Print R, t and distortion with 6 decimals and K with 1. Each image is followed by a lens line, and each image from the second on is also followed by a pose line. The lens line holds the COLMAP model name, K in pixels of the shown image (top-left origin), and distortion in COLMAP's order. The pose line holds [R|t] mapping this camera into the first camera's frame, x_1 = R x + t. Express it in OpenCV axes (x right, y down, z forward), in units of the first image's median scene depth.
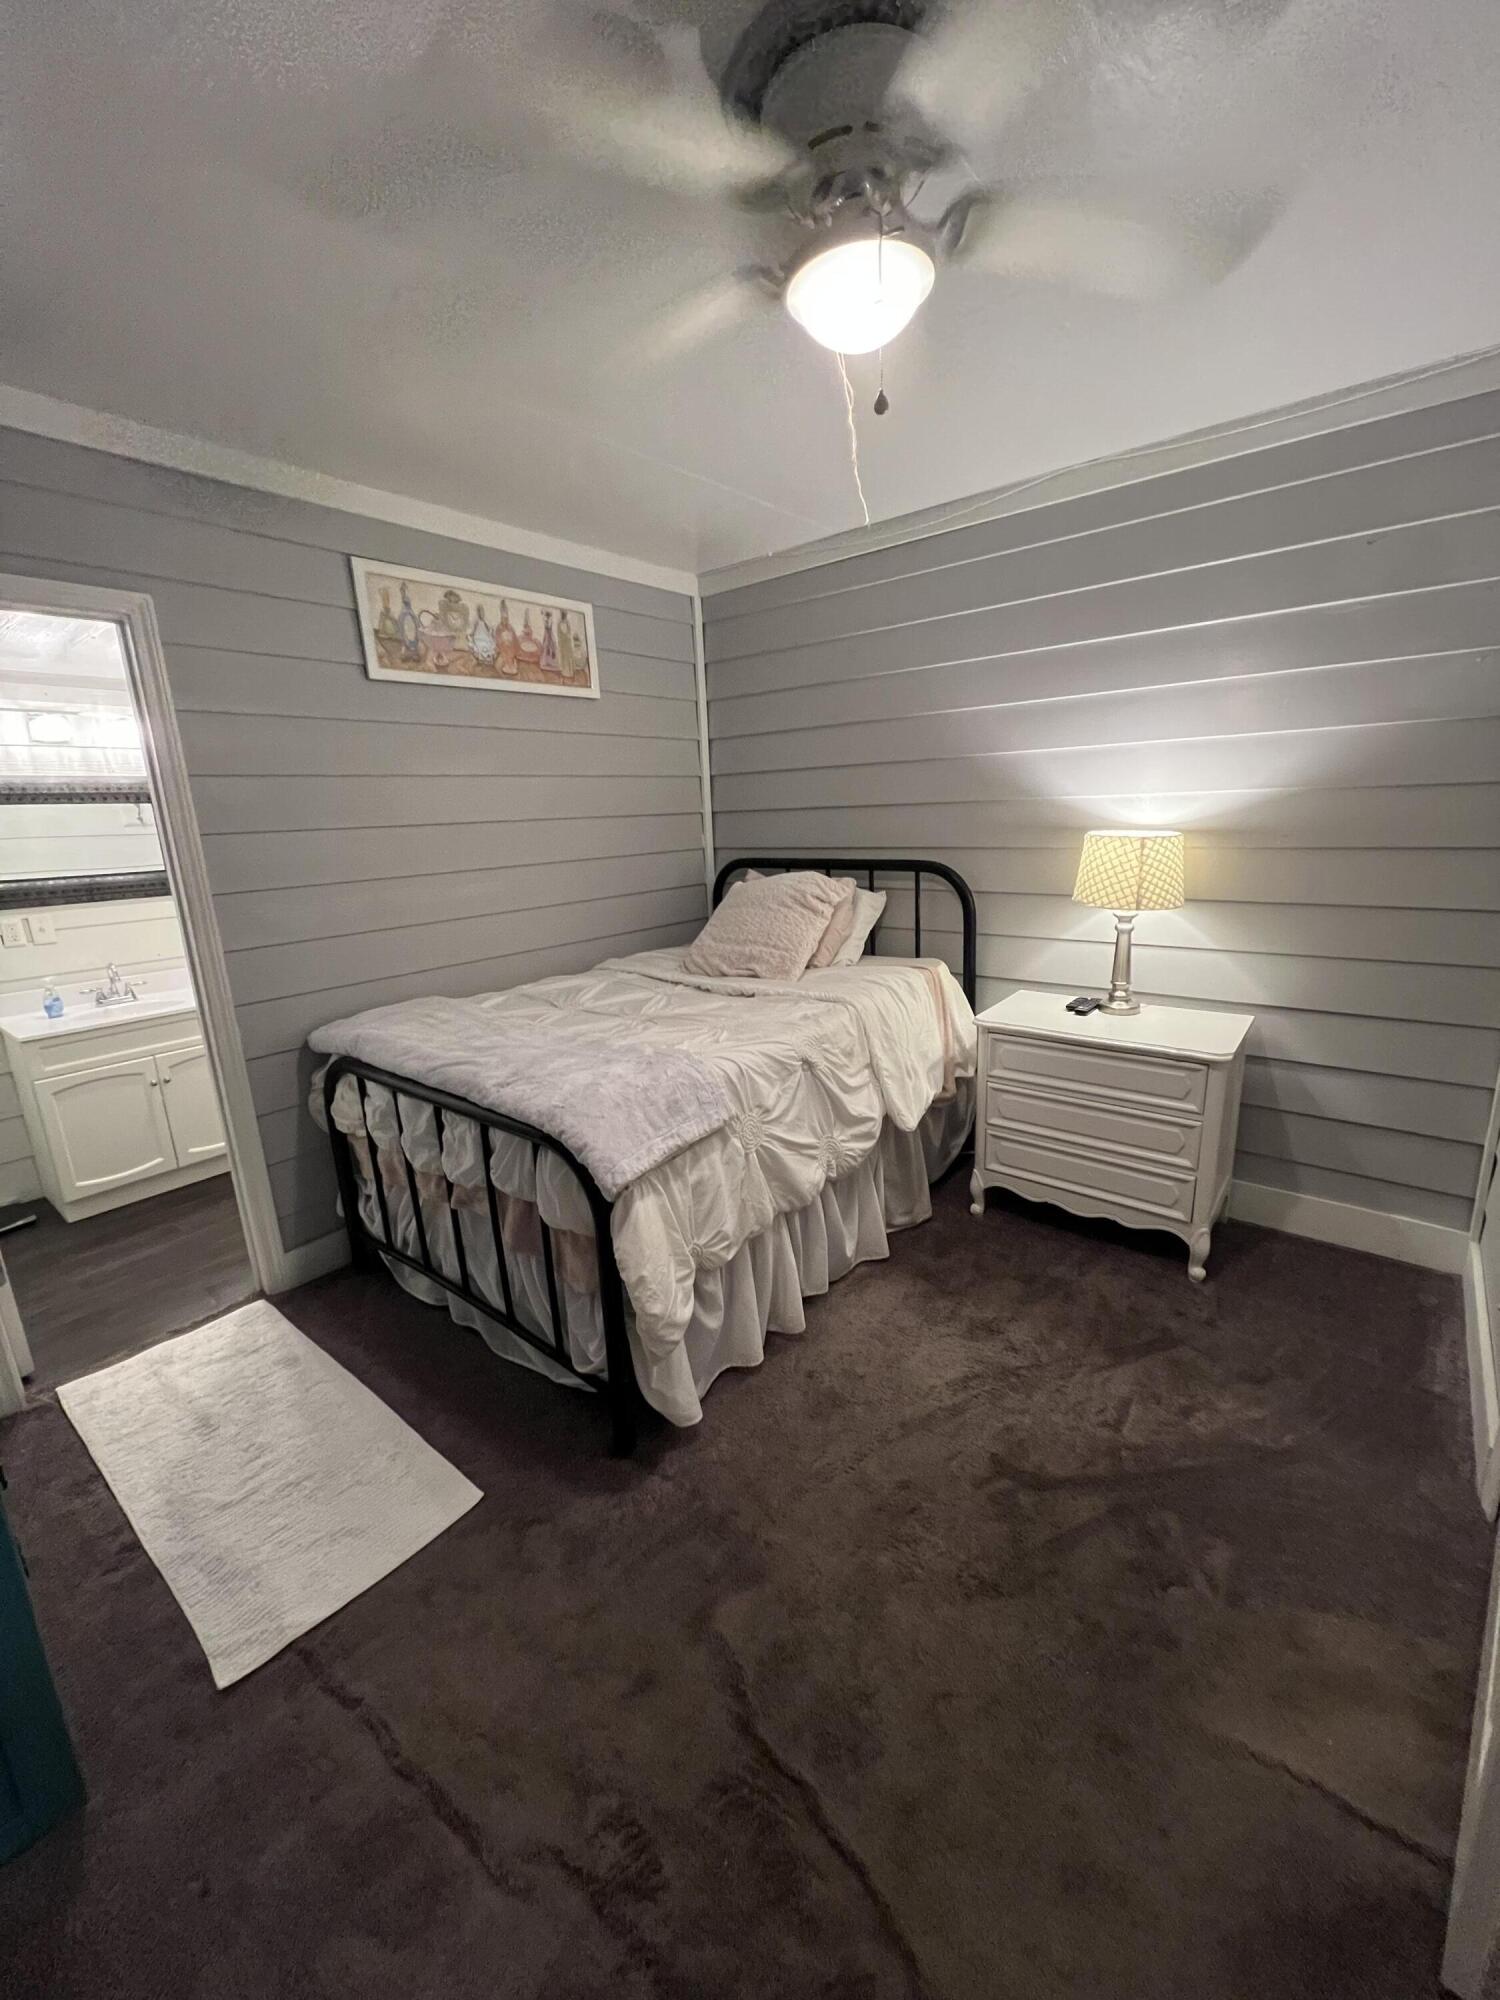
lens RADIAL K [[797.9, 0, 758.8], [0, 797.9, 999.5], [0, 0, 1]] dist [-0.000850, 0.000230]
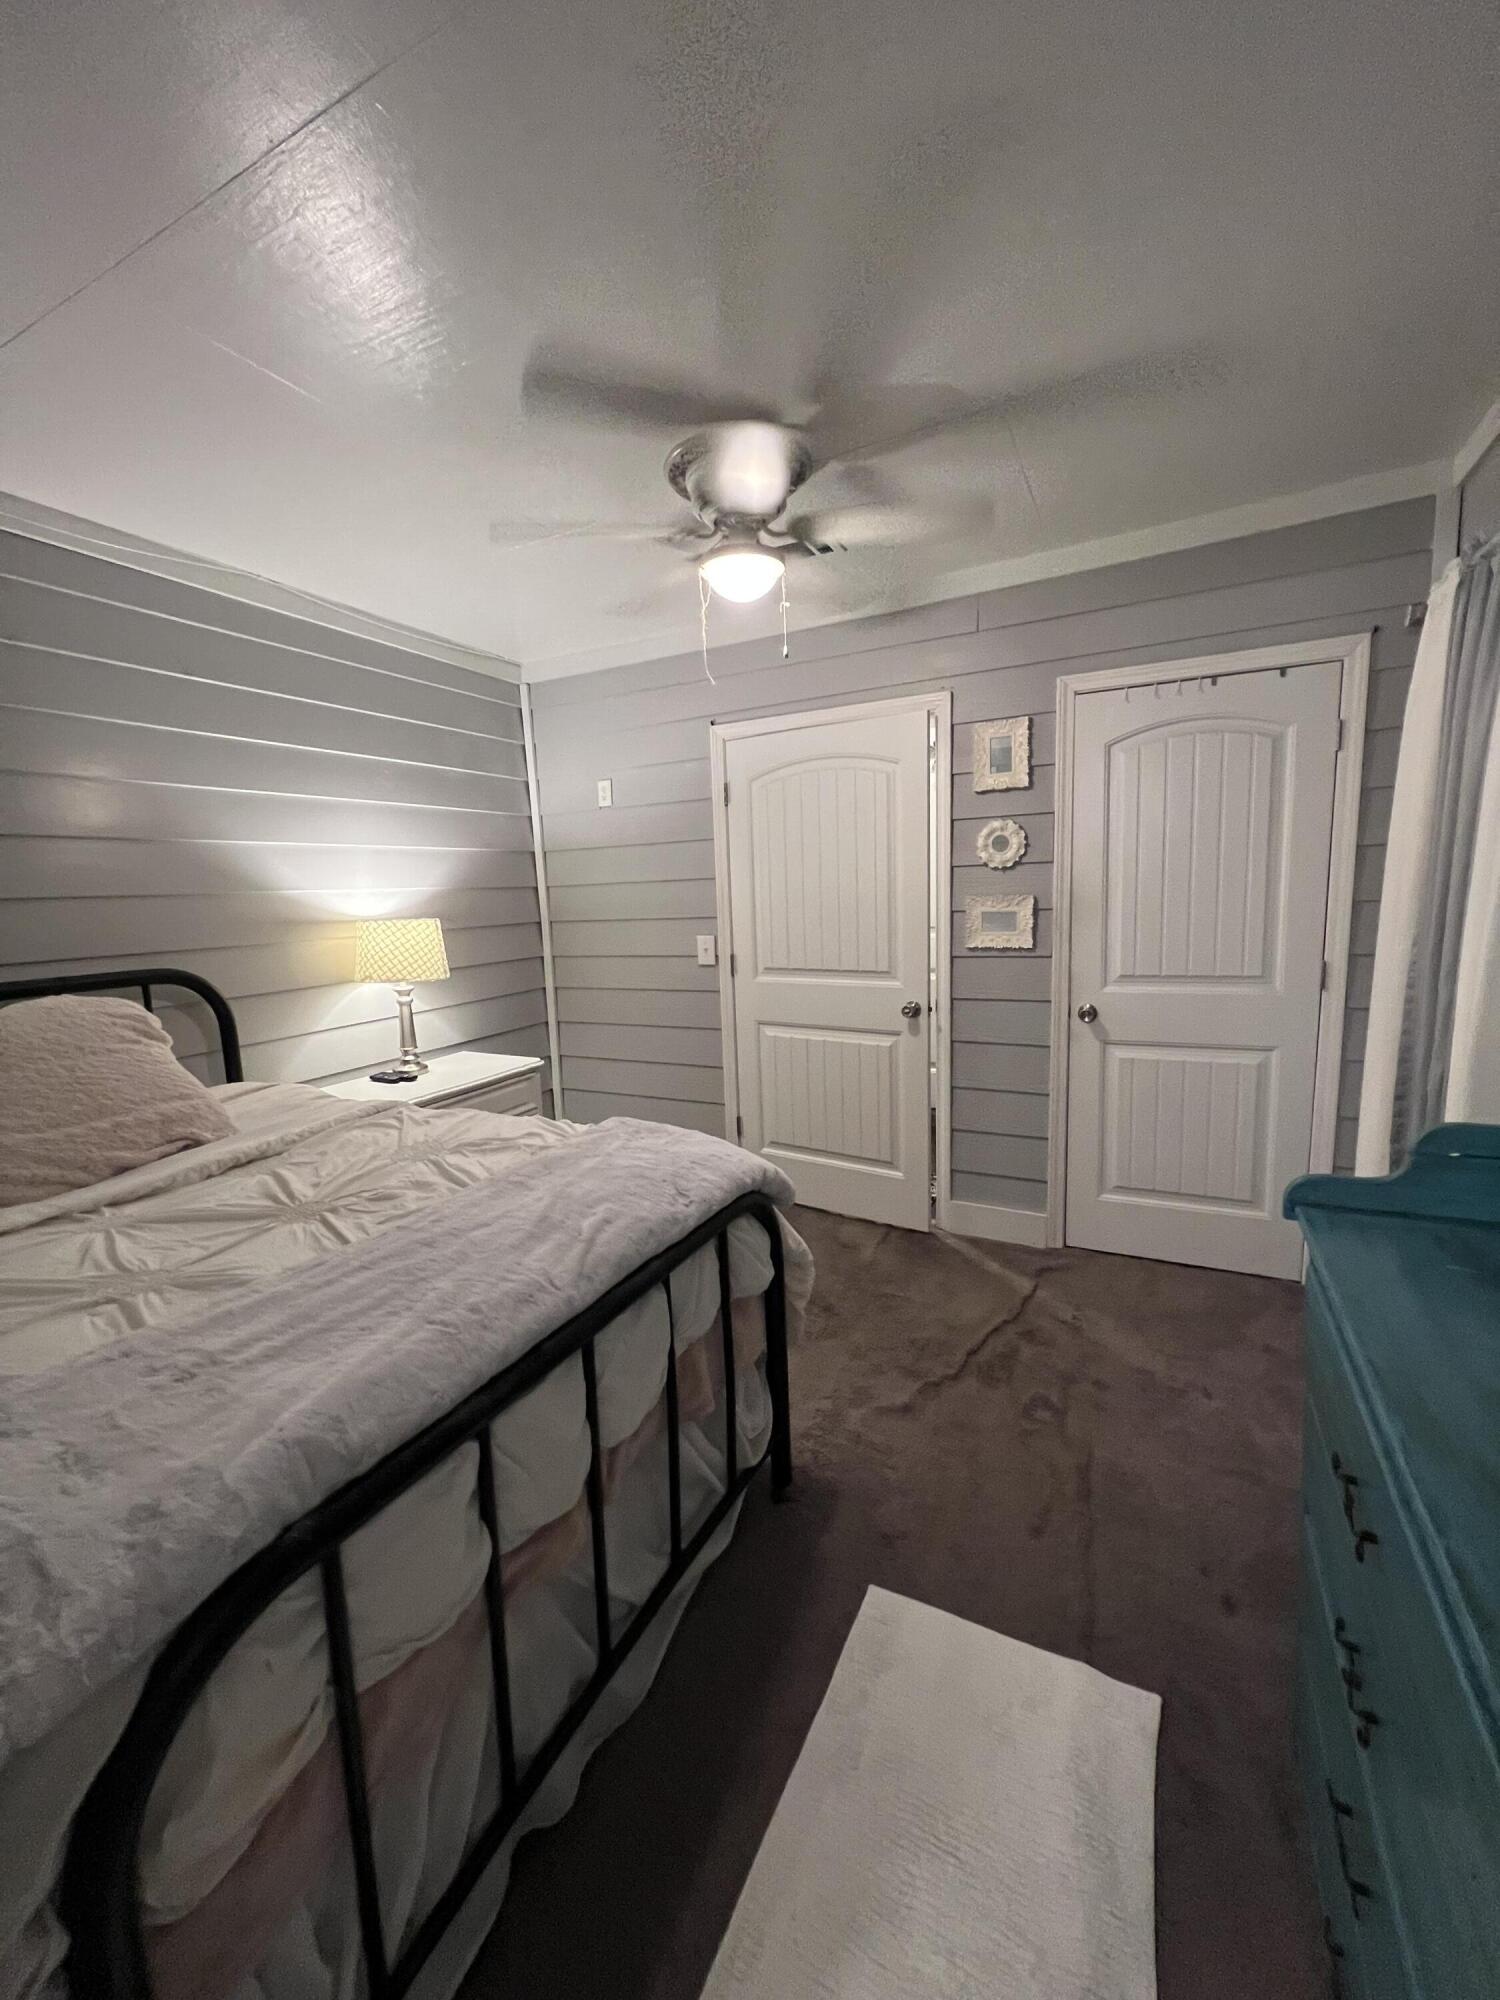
lens RADIAL K [[797.9, 0, 746.7], [0, 797.9, 996.3], [0, 0, 1]] dist [-0.000850, 0.000230]
pose [[-0.200665, -0.082255, 0.976201, -0.851182], [0.278080, 0.950699, 0.137268, -0.129730], [-0.939364, 0.299006, -0.167899, 0.807447]]
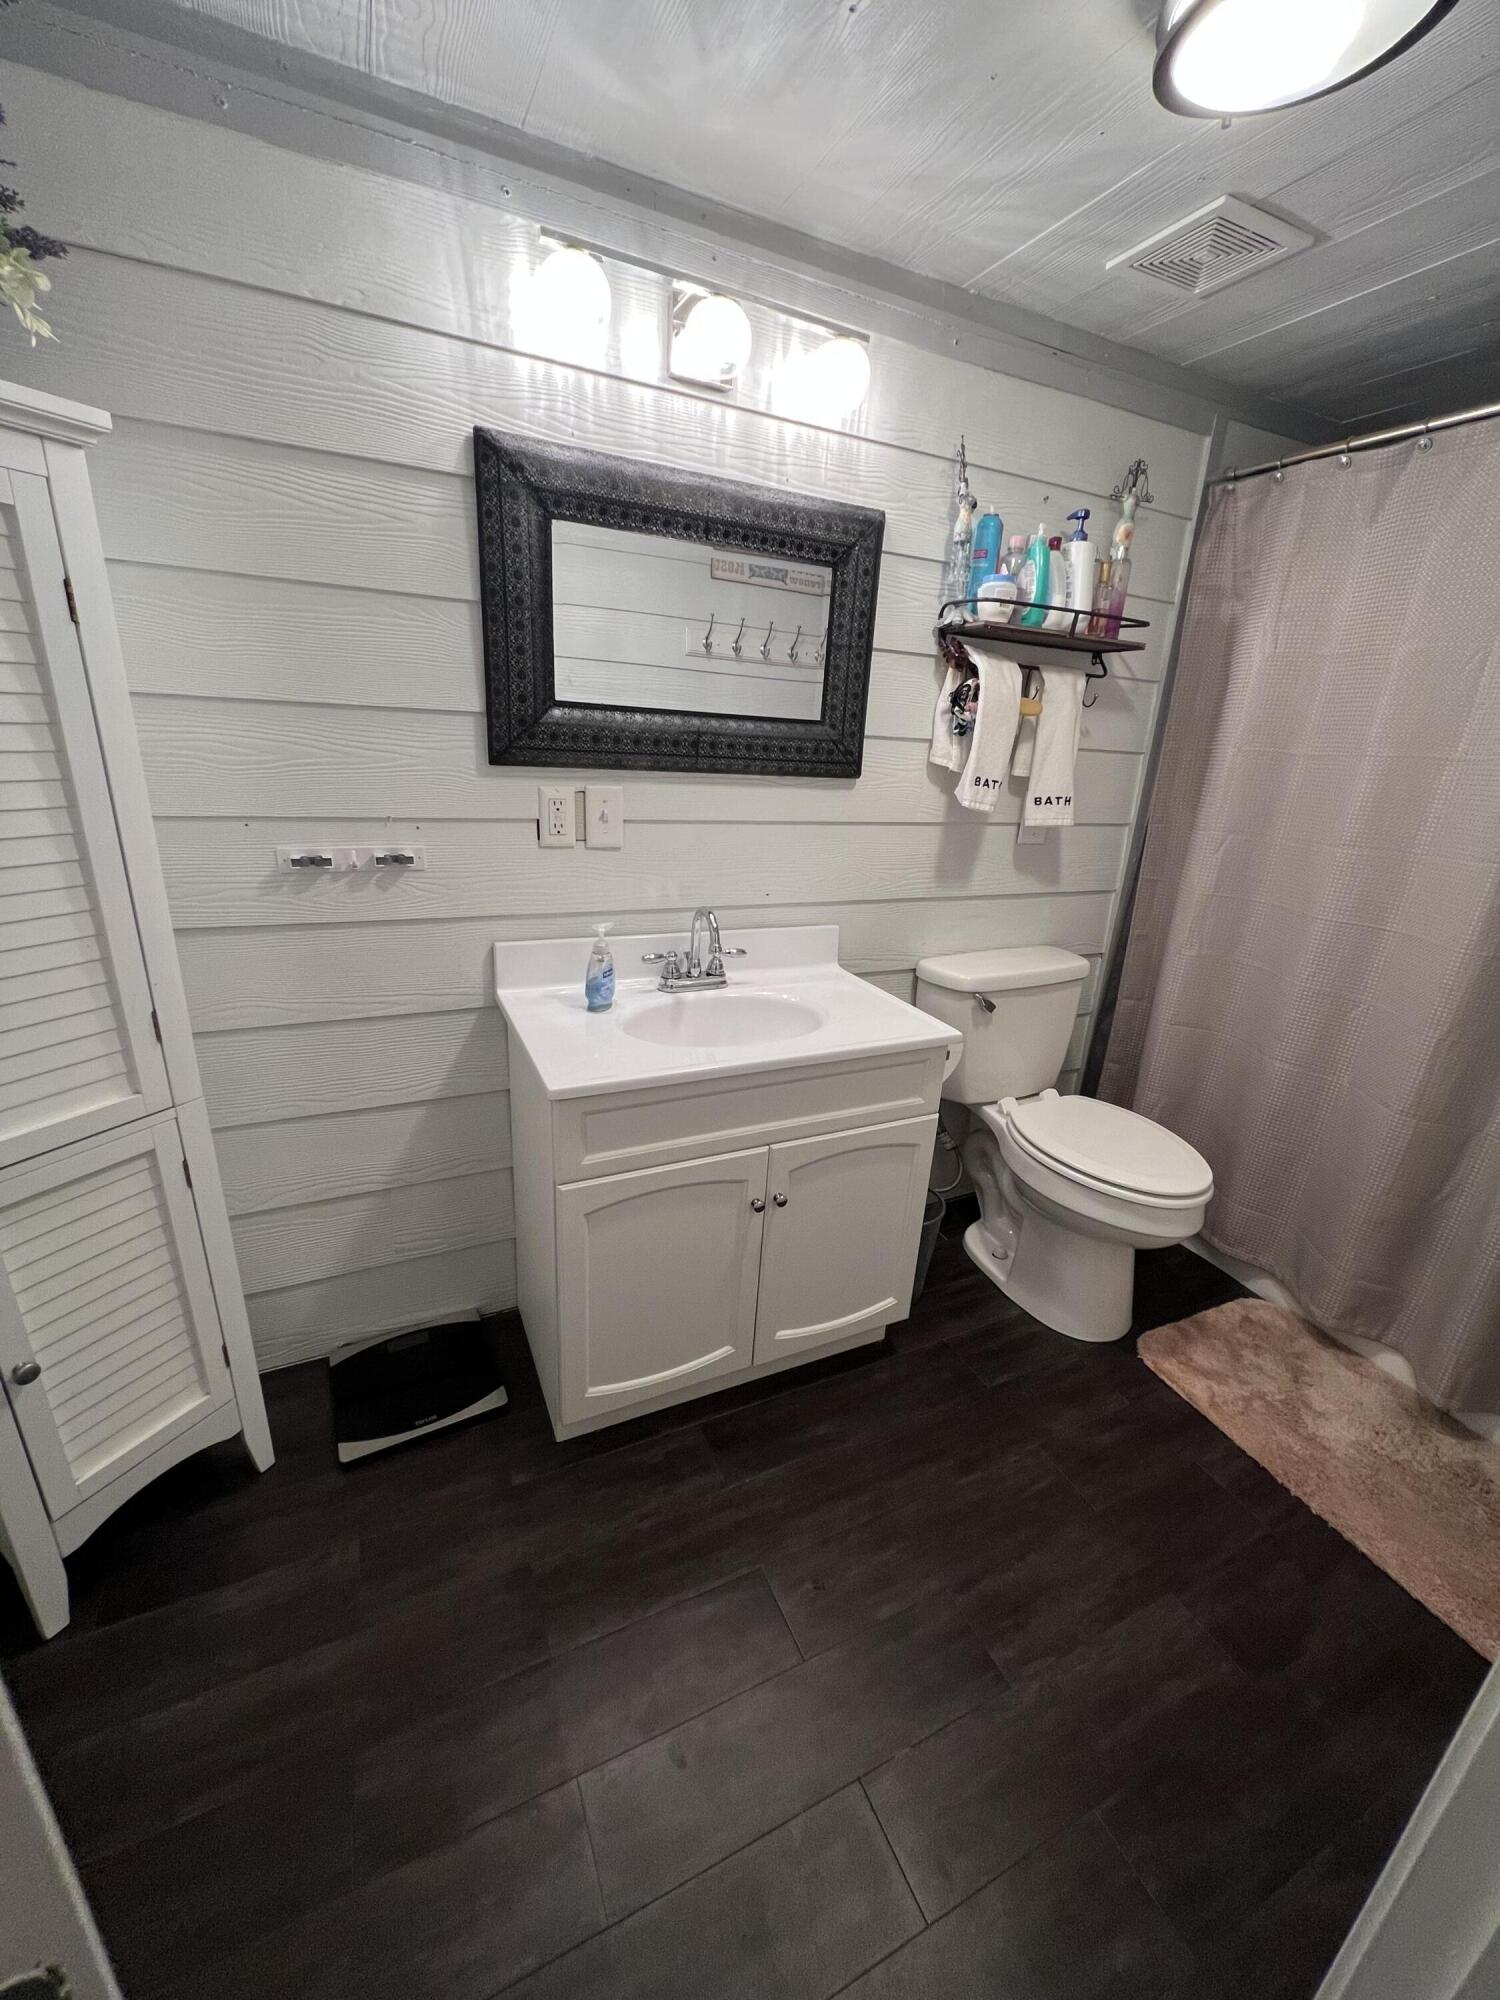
lens RADIAL K [[797.9, 0, 747.3], [0, 797.9, 1000.9], [0, 0, 1]] dist [-0.000850, 0.000230]
pose [[0.891498, 0.234499, -0.387609, -0.363973], [-0.195618, 0.970990, 0.137519, -0.037756], [0.408613, -0.046775, 0.911508, 0.353709]]
